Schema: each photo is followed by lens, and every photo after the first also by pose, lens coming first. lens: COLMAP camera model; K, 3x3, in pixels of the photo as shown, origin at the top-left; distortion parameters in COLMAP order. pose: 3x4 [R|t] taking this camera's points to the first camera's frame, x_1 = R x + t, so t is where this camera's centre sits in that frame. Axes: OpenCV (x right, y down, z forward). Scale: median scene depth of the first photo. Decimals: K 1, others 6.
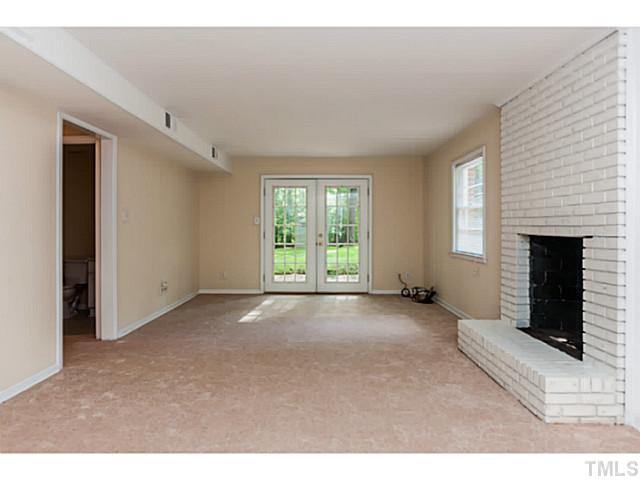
lens RADIAL K [[369.6, 0, 319.3], [0, 369.6, 223.5], [0, 0, 1]] dist [0.000713, 0.001780]
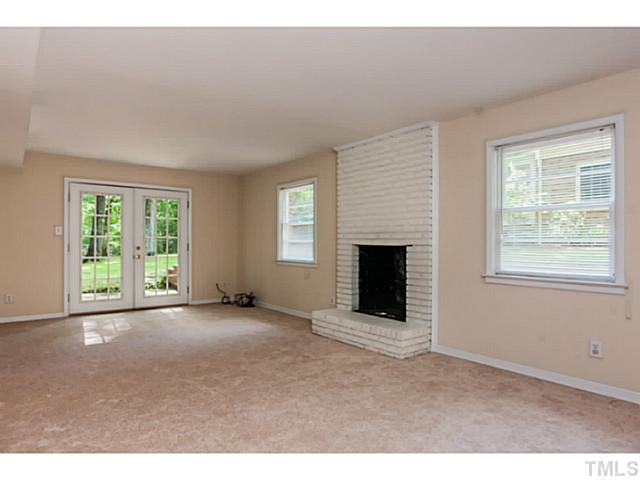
lens RADIAL K [[364.3, 0, 319.8], [0, 364.3, 238.7], [0, 0, 1]] dist [-0.012905, 0.002209]
pose [[0.798728, 0.007637, 0.601644, -0.237354], [-0.010676, 0.999942, 0.001481, 0.003332], [-0.601598, -0.007606, 0.798763, -0.021340]]
